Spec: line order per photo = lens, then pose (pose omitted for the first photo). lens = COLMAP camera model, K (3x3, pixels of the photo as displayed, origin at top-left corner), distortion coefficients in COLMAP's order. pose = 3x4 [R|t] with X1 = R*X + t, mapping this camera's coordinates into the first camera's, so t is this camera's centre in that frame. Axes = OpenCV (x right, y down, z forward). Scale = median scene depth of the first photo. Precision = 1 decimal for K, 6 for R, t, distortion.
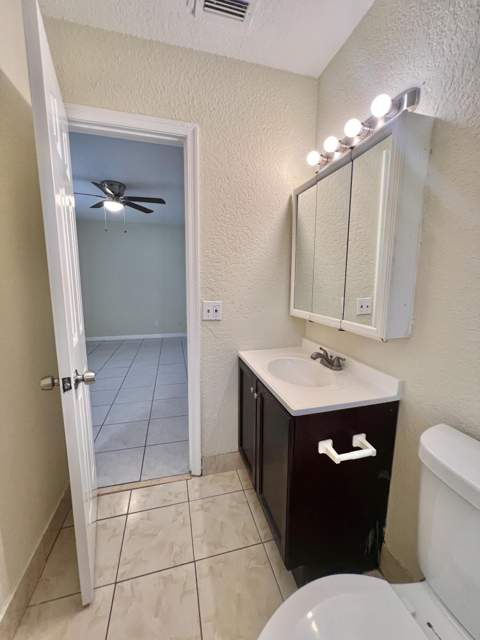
lens RADIAL K [[257.6, 0, 240.0], [0, 257.6, 320.0], [0, 0, 1]] dist [0.000185, -0.000059]
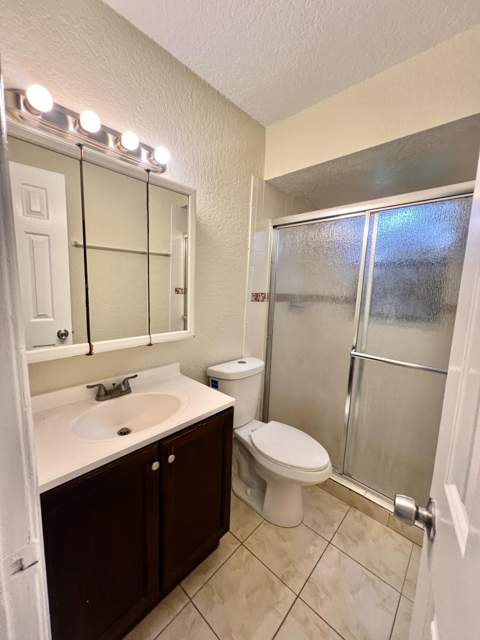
lens RADIAL K [[257.6, 0, 240.0], [0, 257.6, 320.0], [0, 0, 1]] dist [0.000185, -0.000059]
pose [[-0.535651, -0.140906, 0.832601, -0.630106], [0.087823, 0.971338, 0.220886, -0.249519], [-0.839860, 0.191439, -0.507923, 1.182713]]
